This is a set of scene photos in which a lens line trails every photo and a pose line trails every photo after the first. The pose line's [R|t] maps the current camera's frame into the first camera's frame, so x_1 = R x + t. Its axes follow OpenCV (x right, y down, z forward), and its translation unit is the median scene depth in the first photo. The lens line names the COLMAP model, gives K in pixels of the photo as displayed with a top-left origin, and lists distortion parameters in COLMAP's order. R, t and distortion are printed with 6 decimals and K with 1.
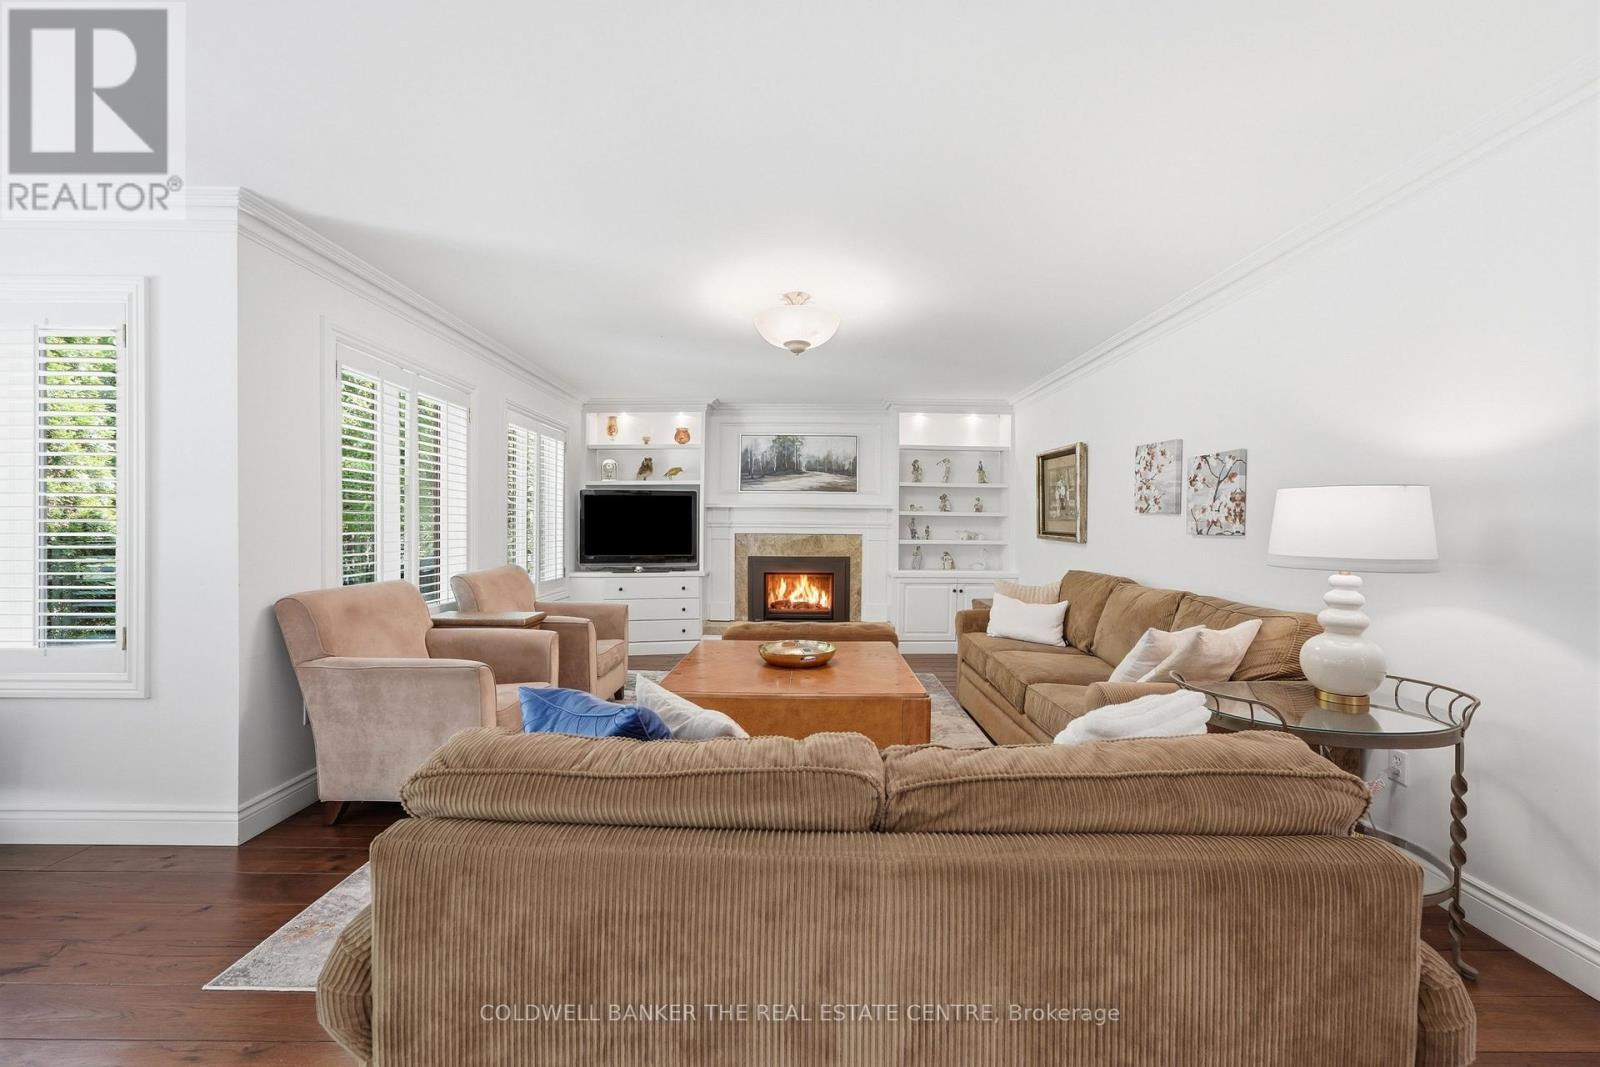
lens RADIAL K [[633.6, 0, 804.0], [0, 633.6, 530.9], [0, 0, 1]] dist [-0.095835, 0.074147]
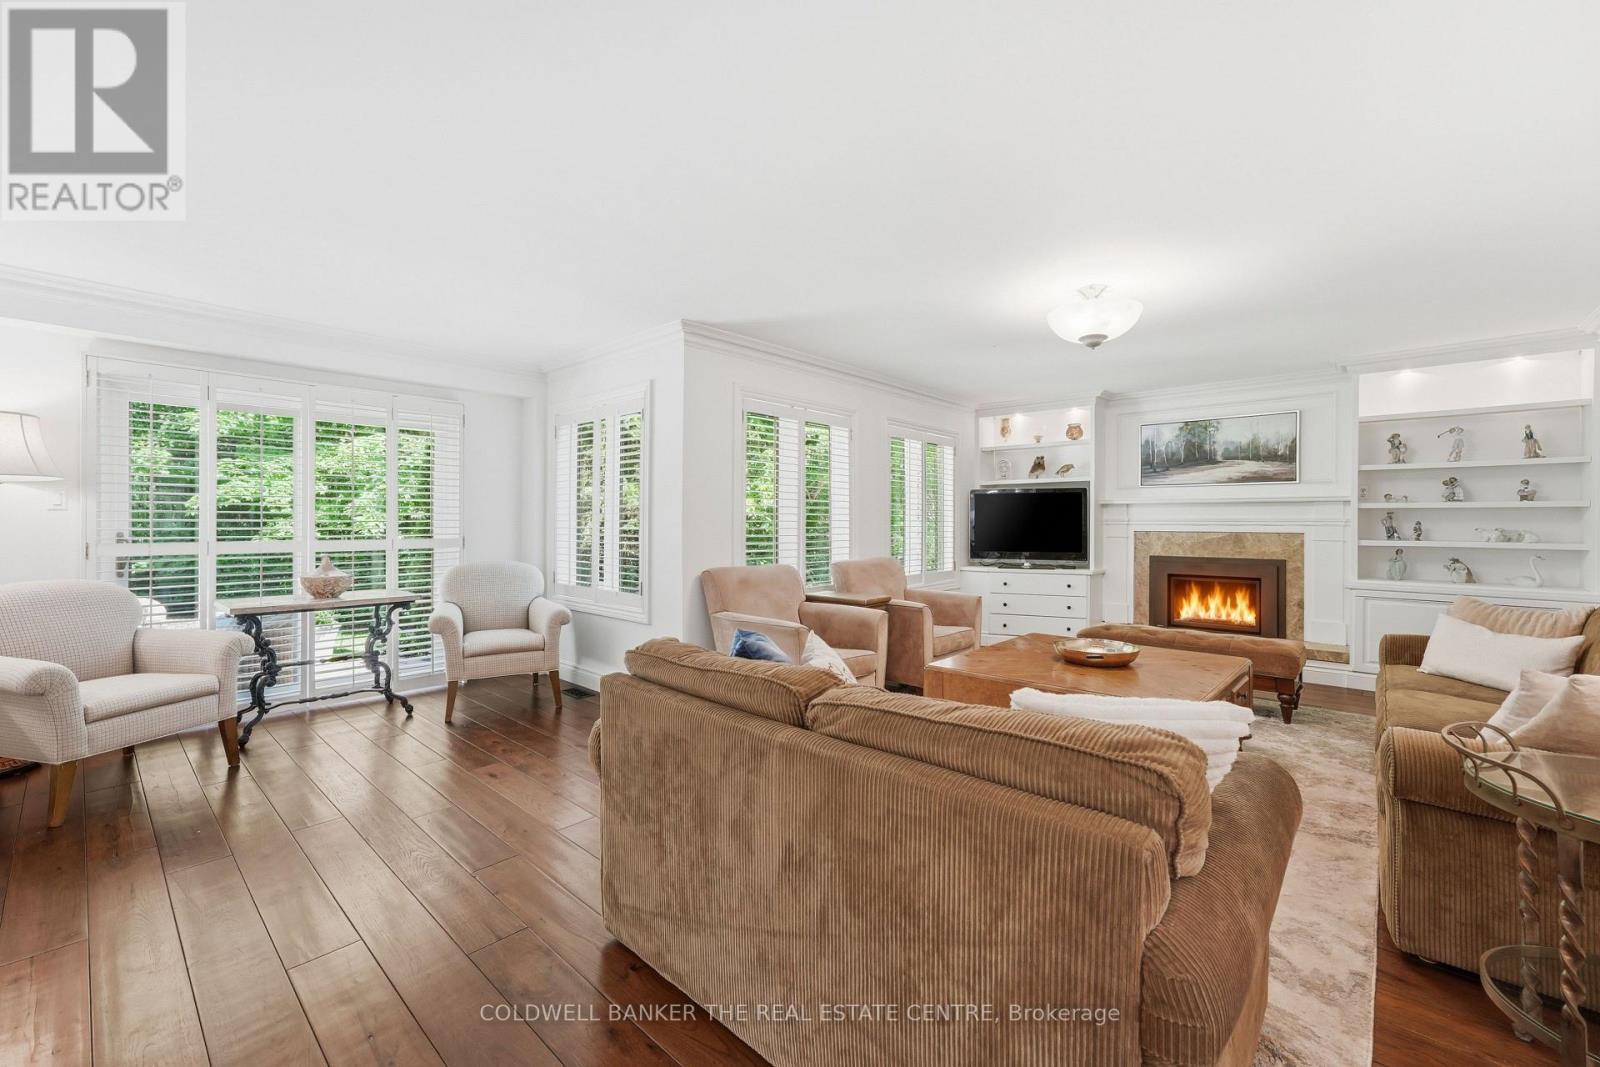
lens RADIAL K [[633.6, 0, 804.0], [0, 633.6, 530.9], [0, 0, 1]] dist [-0.095835, 0.074147]
pose [[0.763205, 0.003285, -0.646148, 0.116027], [-0.001246, 0.999993, 0.003613, 0.000853], [0.646155, -0.001952, 0.763204, -0.015037]]
